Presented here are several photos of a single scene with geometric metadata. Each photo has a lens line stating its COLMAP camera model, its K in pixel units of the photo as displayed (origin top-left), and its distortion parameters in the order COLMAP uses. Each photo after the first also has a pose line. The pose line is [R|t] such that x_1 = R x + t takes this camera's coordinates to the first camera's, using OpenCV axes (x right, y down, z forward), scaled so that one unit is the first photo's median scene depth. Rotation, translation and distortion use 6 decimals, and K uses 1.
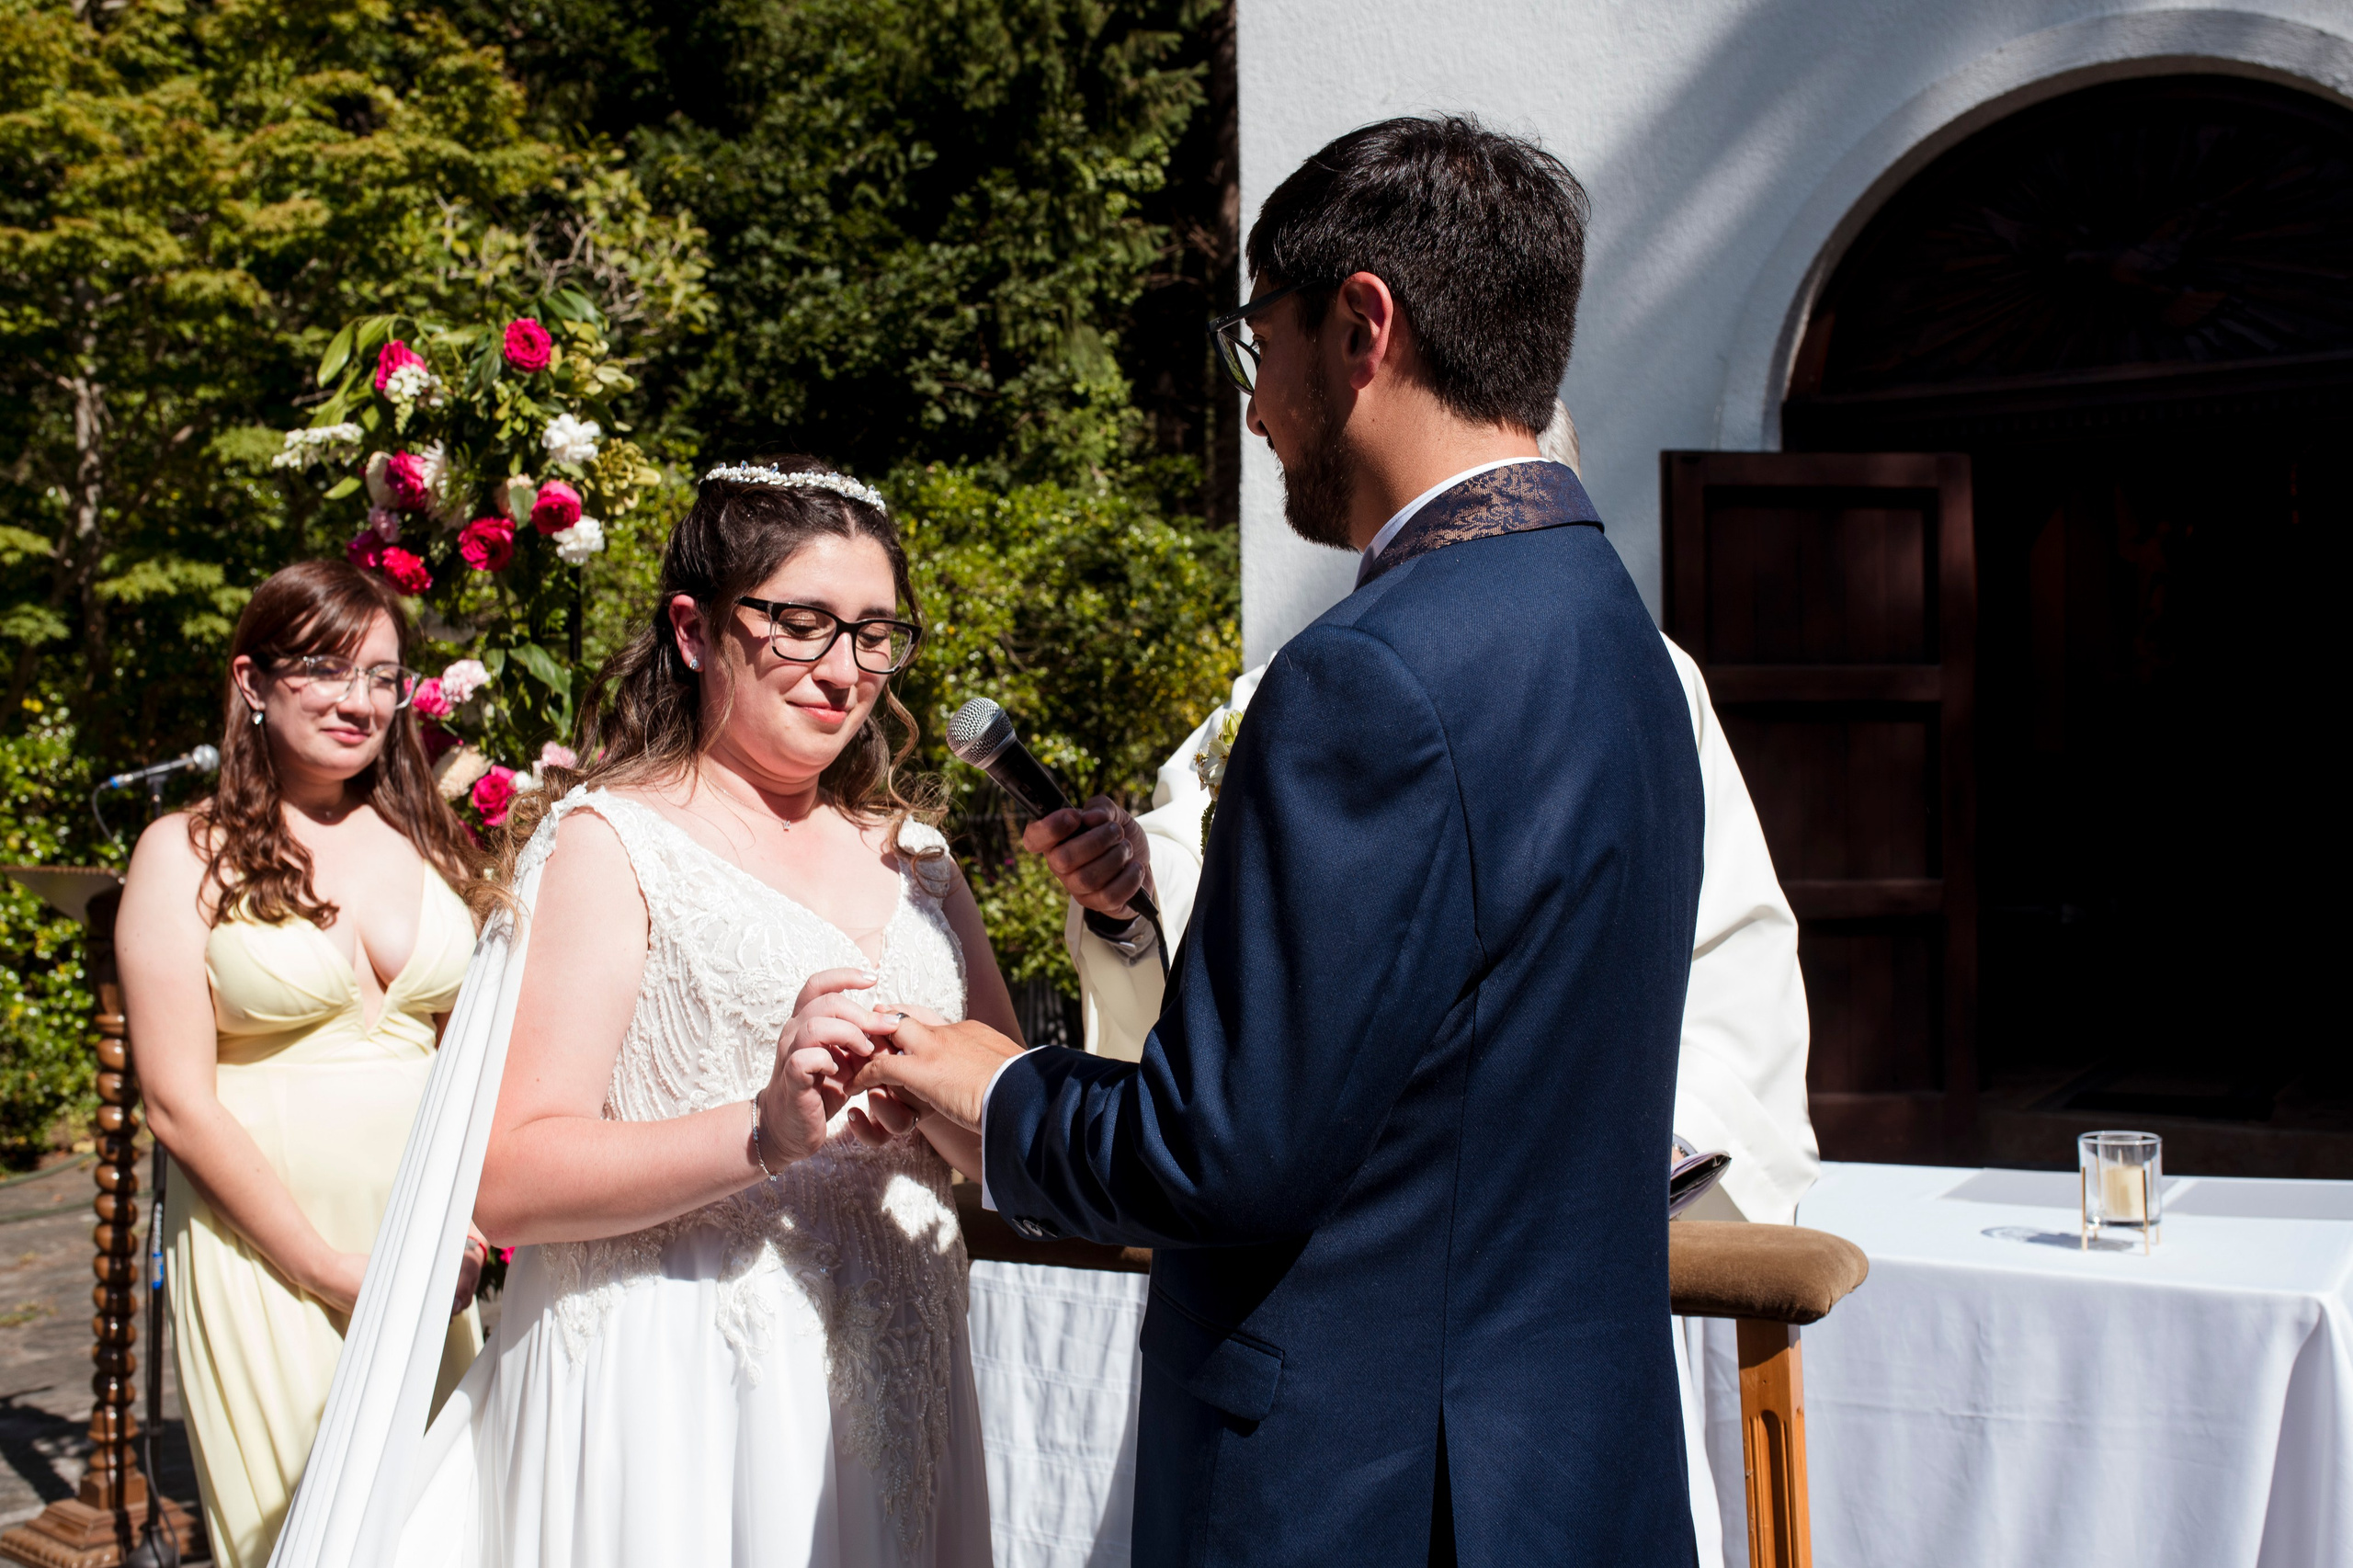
lens RADIAL K [[2330.5, 0, 1176.5], [0, 2330.5, 784.0], [0, 0, 1]] dist [-0.010907, -0.077031]
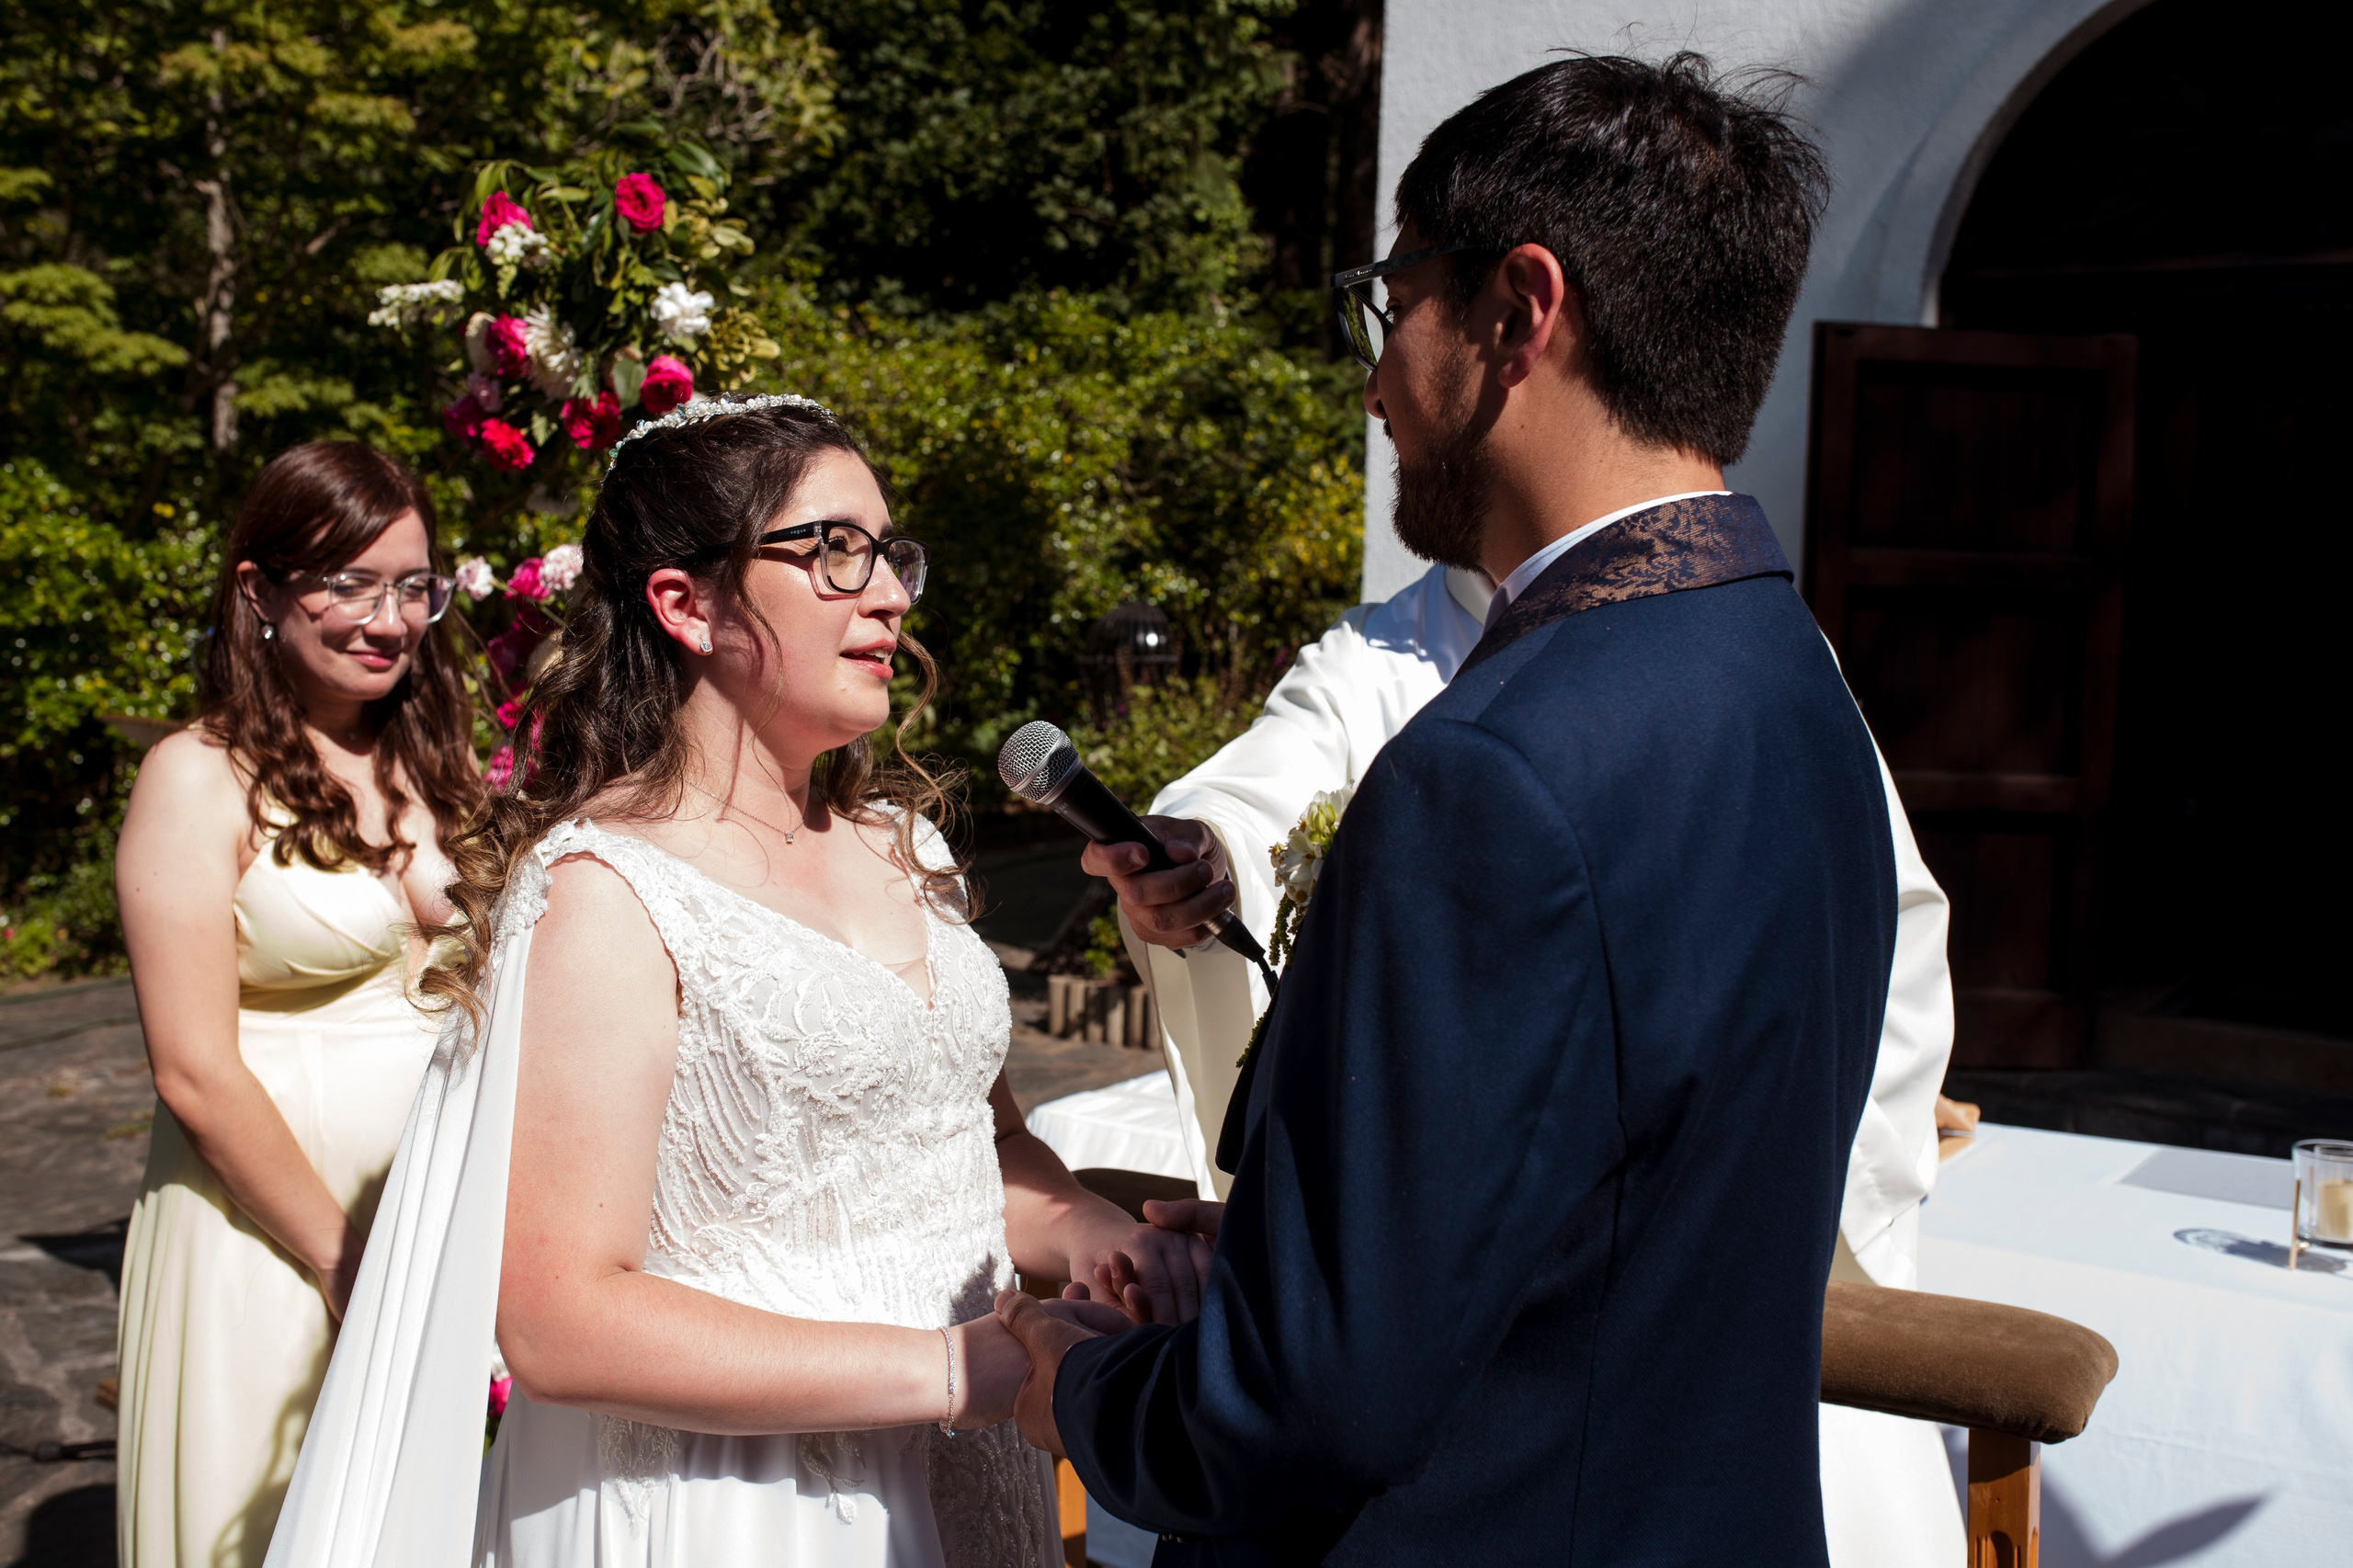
lens RADIAL K [[2243.2, 0, 1176.5], [0, 2243.2, 784.0], [0, 0, 1]] dist [-0.036816, 0.039230]
pose [[0.998264, 0.043558, -0.039653, -0.005030], [-0.040045, 0.995538, 0.085437, -0.010304], [0.043197, -0.083701, 0.995554, 0.025291]]
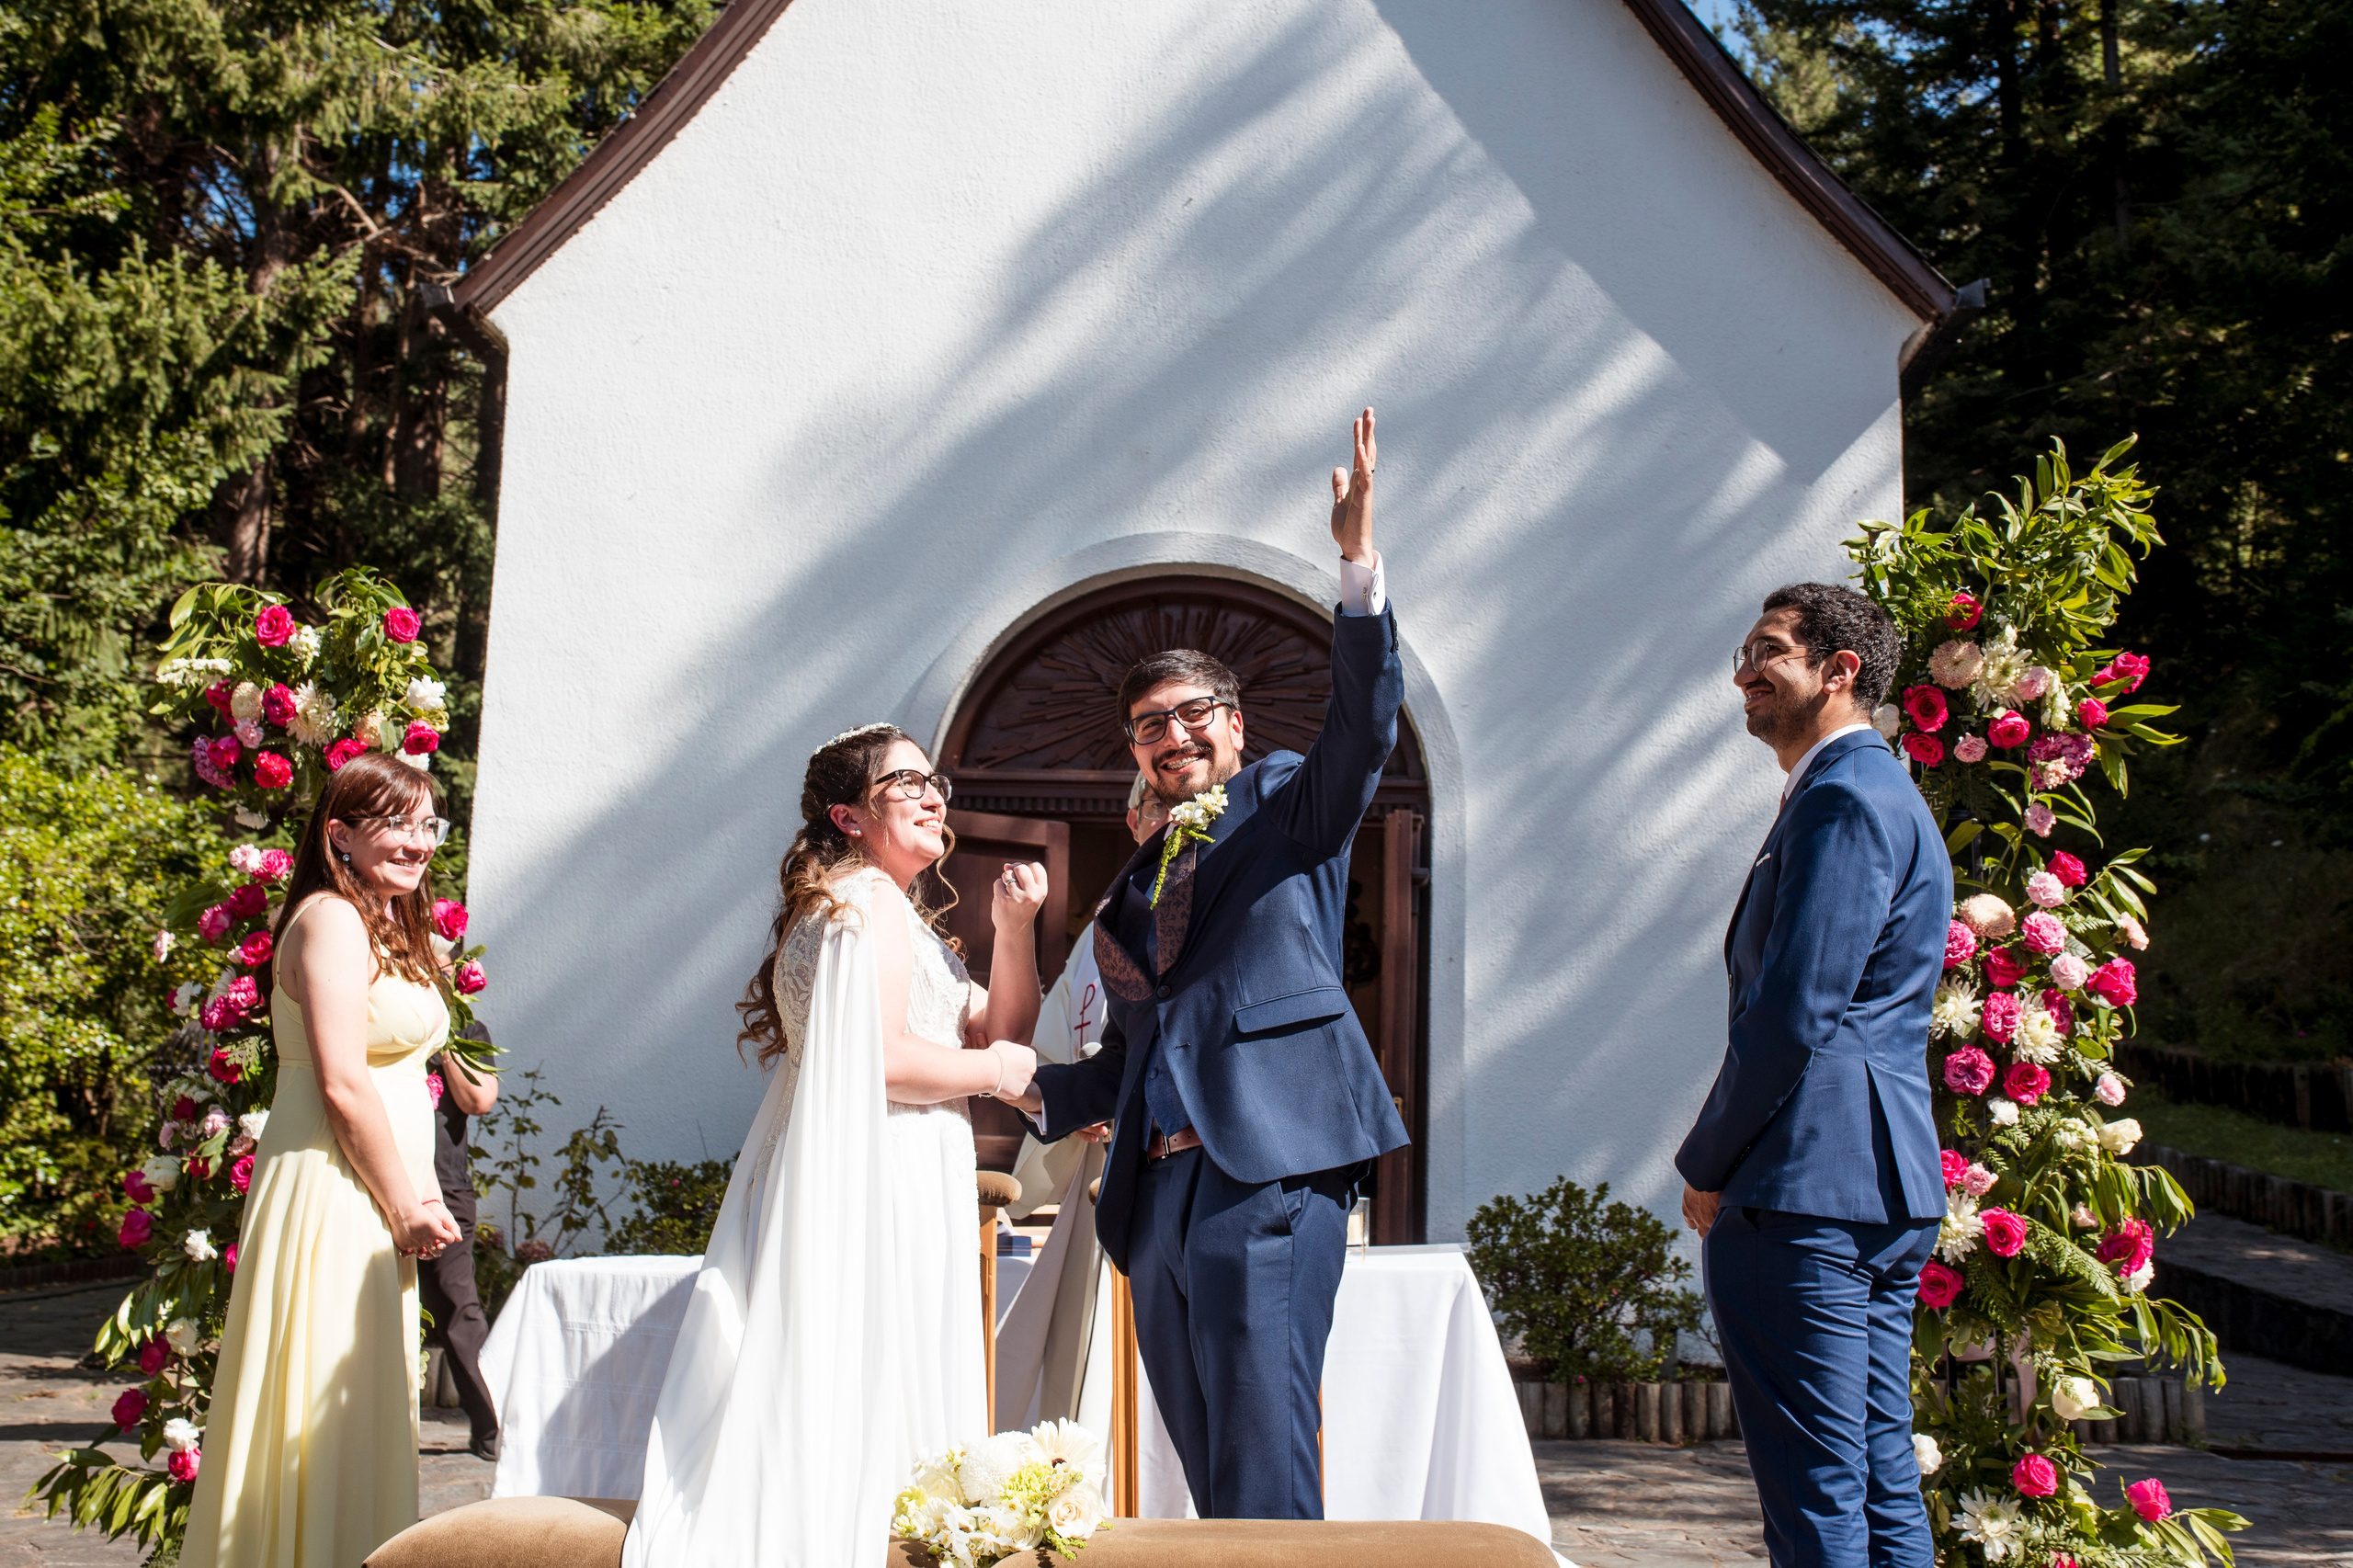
lens RADIAL K [[2286.7, 0, 1176.5], [0, 2286.7, 784.0], [0, 0, 1]] dist [-0.025425, 0.006182]
pose [[0.878865, 0.110317, 0.464140, -0.115402], [-0.034939, 0.985168, -0.167996, 0.029660], [-0.475789, 0.131430, 0.869685, -0.103292]]
